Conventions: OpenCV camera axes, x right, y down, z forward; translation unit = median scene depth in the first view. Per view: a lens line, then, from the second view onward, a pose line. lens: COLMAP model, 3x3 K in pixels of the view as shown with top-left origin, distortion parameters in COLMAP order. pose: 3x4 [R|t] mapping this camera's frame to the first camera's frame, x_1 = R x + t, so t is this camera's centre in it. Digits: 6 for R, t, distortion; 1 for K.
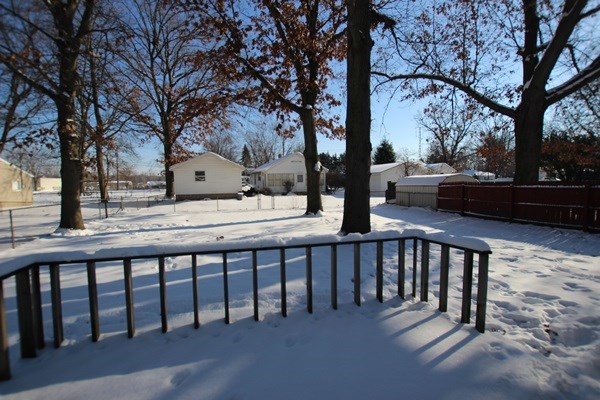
lens RADIAL K [[284.5, 0, 297.6], [0, 284.5, 200.2], [0, 0, 1]] dist [-0.023583, -0.000014]
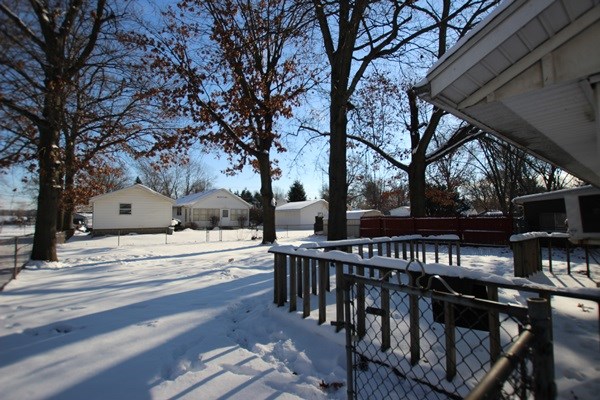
lens RADIAL K [[284.5, 0, 301.6], [0, 284.5, 197.6], [0, 0, 1]] dist [-0.023583, -0.000014]
pose [[0.931696, 0.031522, 0.361869, -0.217207], [0.018866, 0.990684, -0.134871, 0.020766], [-0.362749, 0.132486, 0.922421, -0.109432]]
